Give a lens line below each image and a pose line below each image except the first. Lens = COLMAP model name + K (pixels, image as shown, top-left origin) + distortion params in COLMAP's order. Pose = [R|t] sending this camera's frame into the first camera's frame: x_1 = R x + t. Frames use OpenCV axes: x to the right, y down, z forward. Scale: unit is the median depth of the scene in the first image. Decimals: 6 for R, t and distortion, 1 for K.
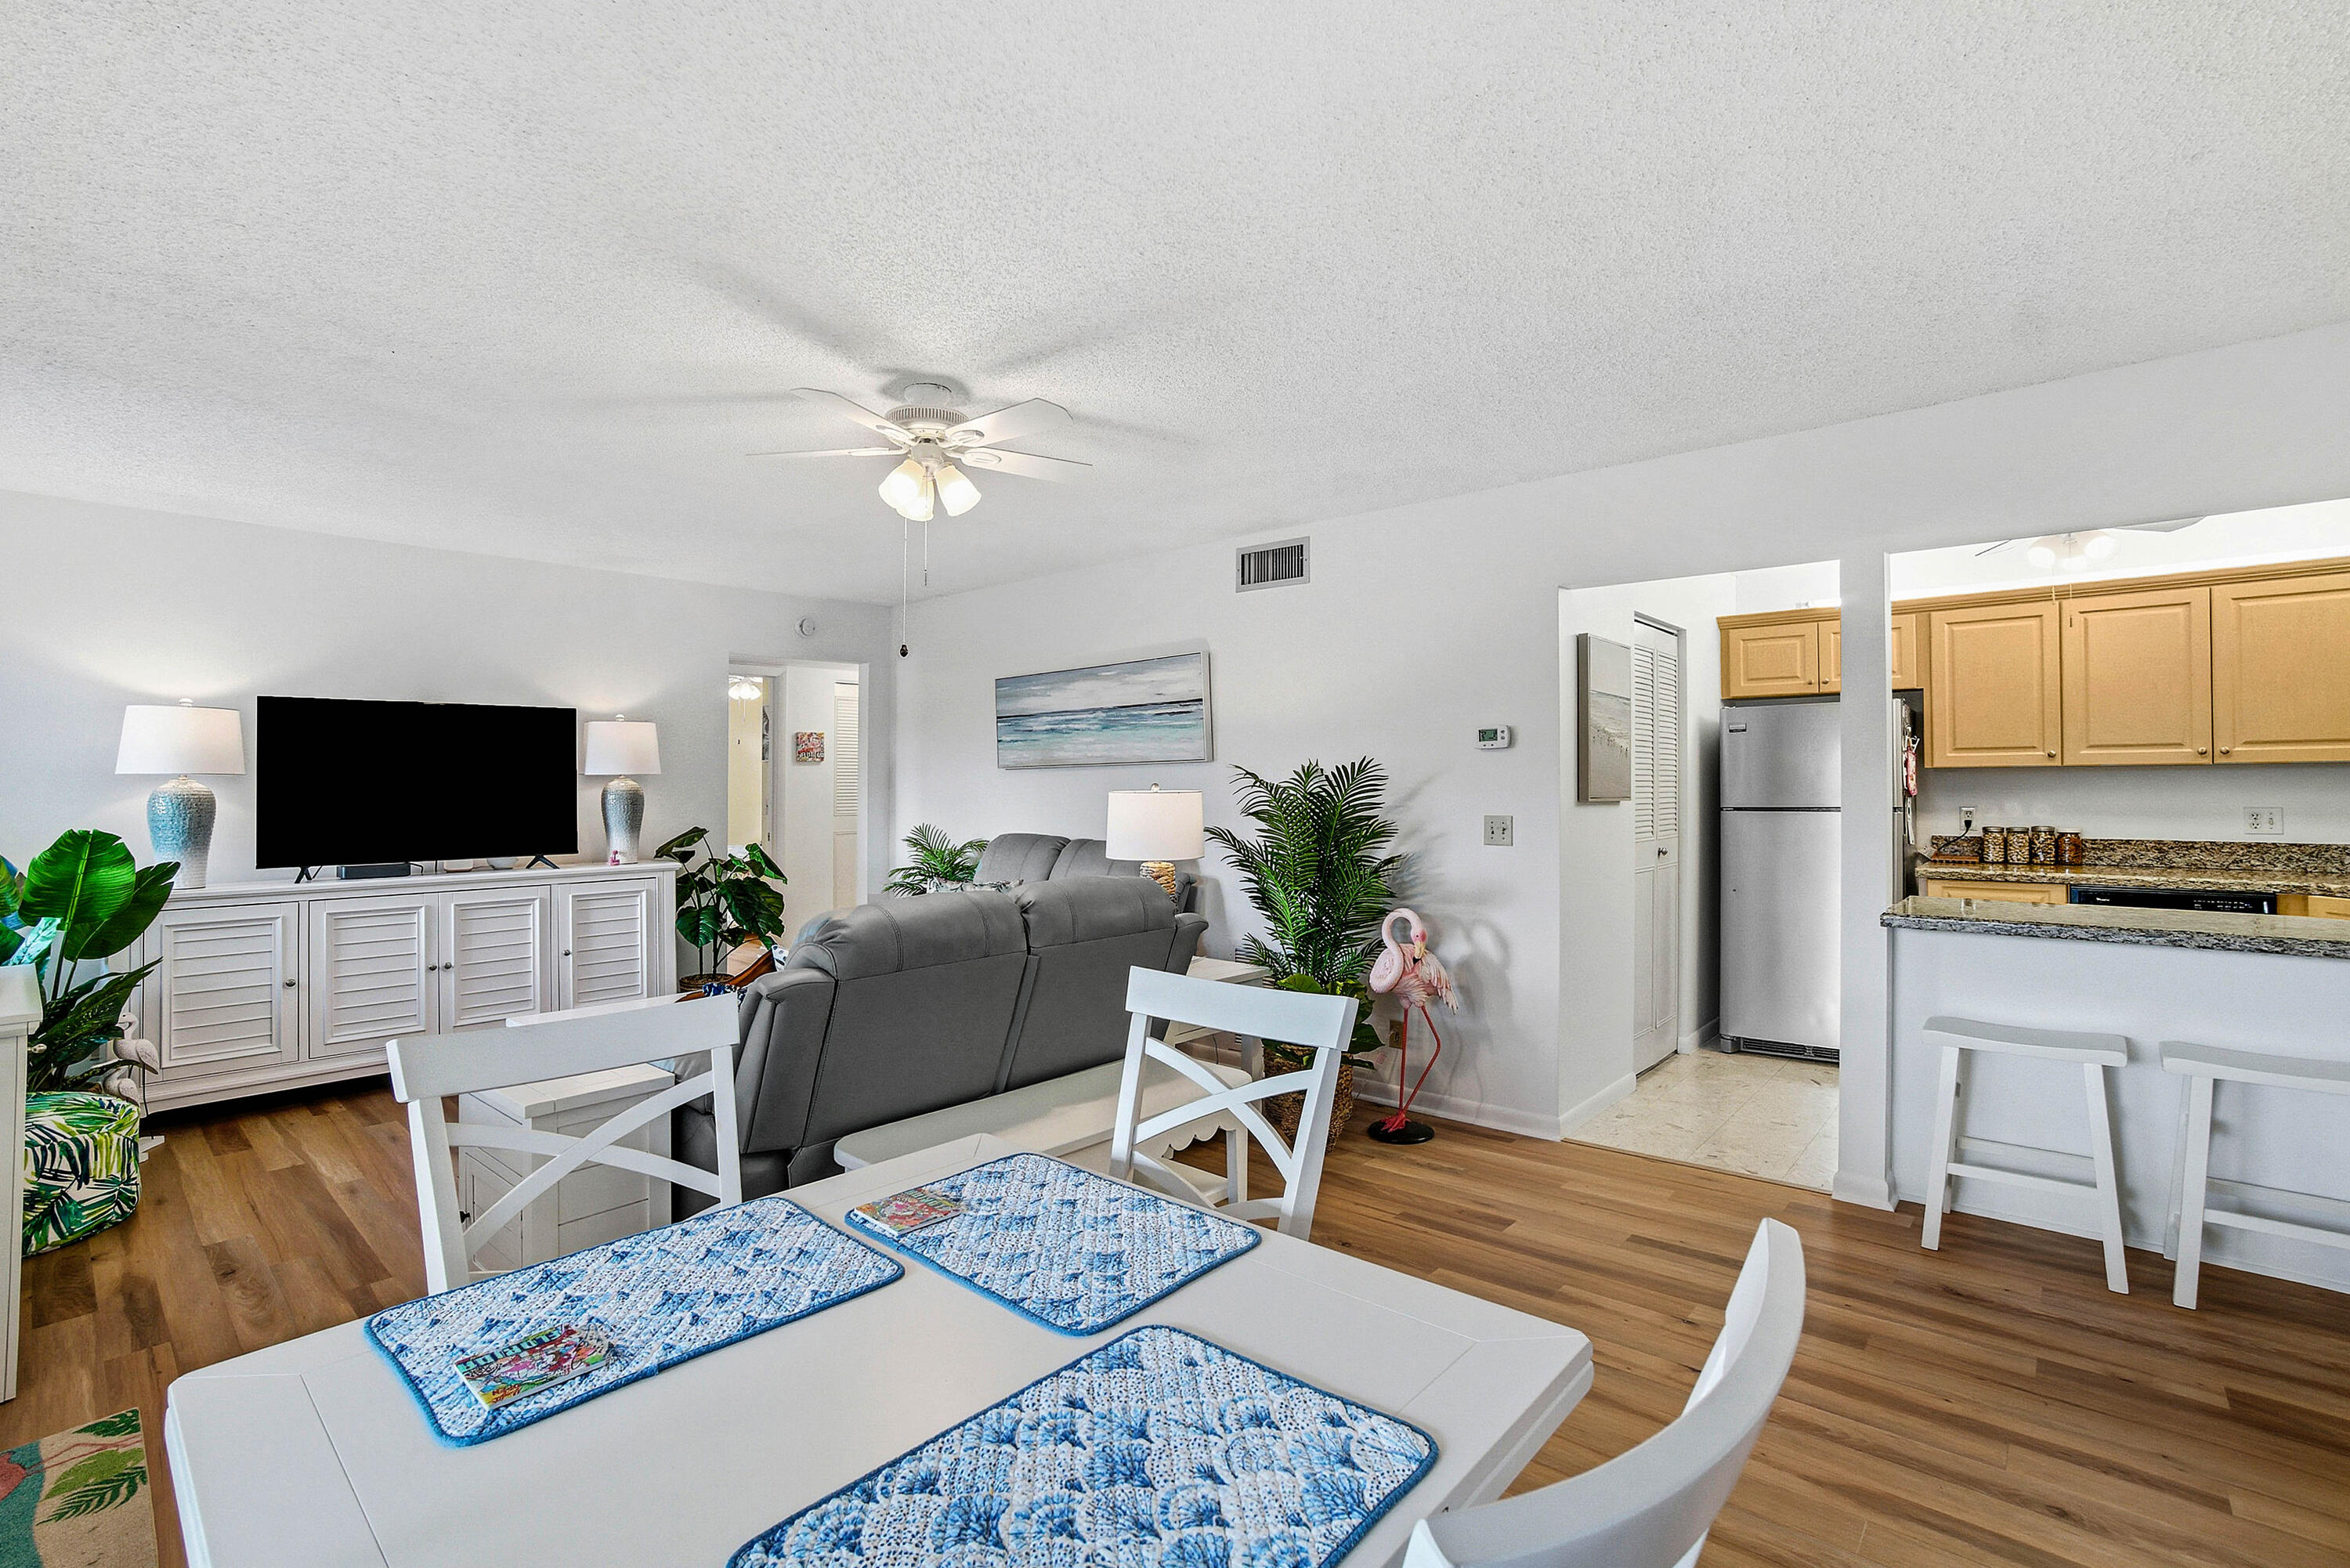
lens RADIAL K [[1036.7, 0, 1148.4], [0, 1036.7, 779.3], [0, 0, 1]] dist [-0.027583, 0.000424]
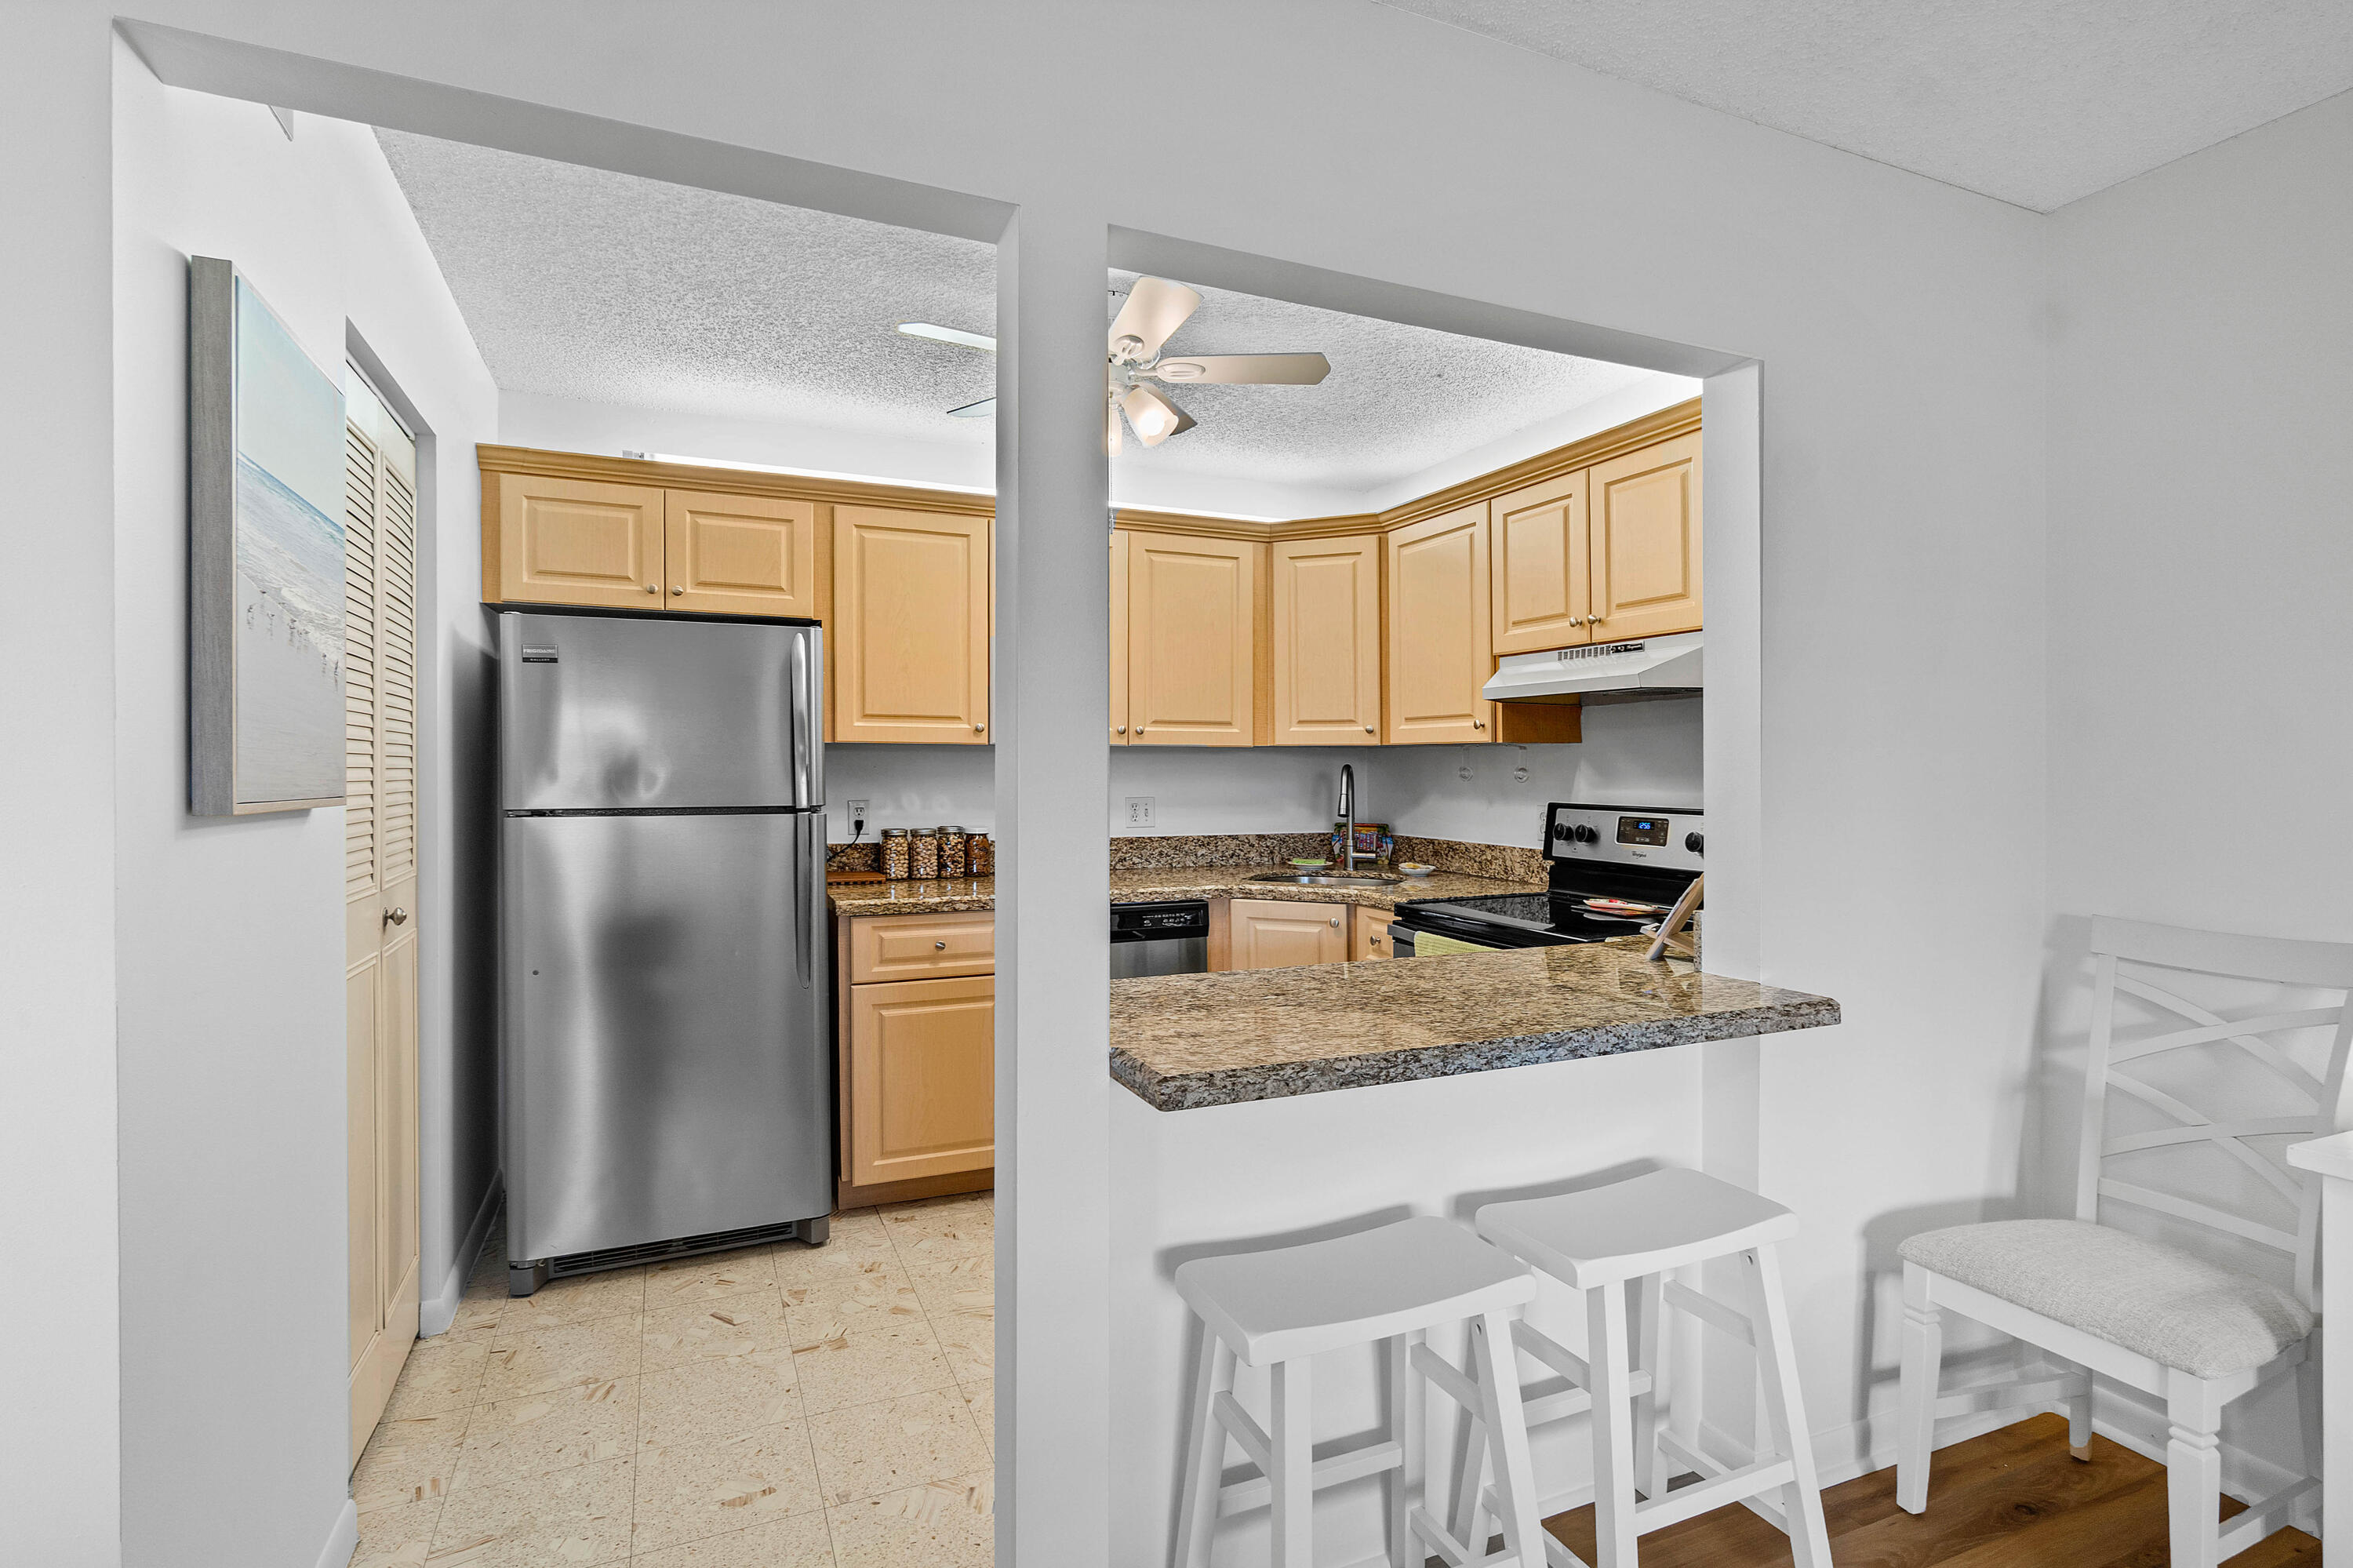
lens RADIAL K [[1118.7, 0, 1176.5], [0, 1118.7, 784.0], [0, 0, 1]] dist [0.015605, 0.000128]
pose [[0.394684, -0.005237, 0.918802, 0.220261], [-0.011153, 0.999883, 0.010490, 0.005957], [-0.918749, -0.014387, 0.394580, 0.586633]]
